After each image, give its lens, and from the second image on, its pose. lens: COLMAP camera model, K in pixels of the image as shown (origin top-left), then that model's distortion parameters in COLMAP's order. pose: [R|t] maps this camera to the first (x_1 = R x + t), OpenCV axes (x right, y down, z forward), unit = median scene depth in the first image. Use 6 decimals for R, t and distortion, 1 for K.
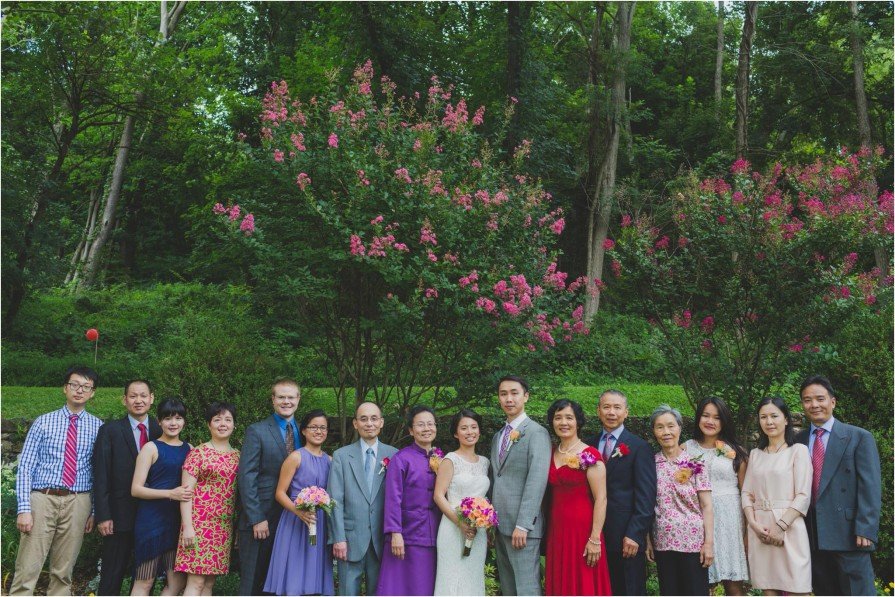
lens RADIAL K [[878.7, 0, 446.8], [0, 878.7, 287.8], [0, 0, 1]] dist [0.004292, 0.002046]
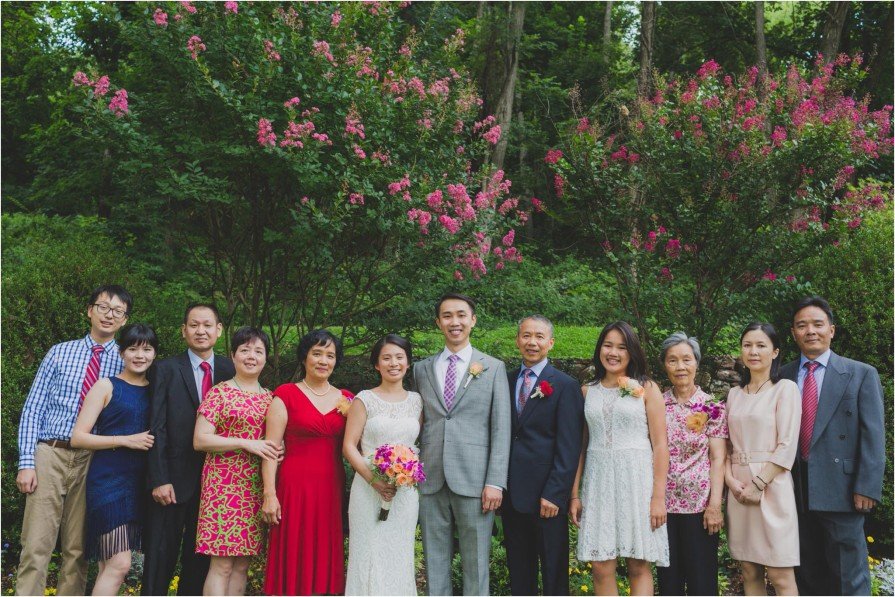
lens RADIAL K [[878.7, 0, 446.8], [0, 878.7, 287.8], [0, 0, 1]] dist [0.004292, 0.002046]
pose [[0.987094, 0.017417, 0.159190, -0.060481], [-0.025796, 0.998380, 0.050722, 0.042745], [-0.158049, -0.054174, 0.985944, 0.176844]]
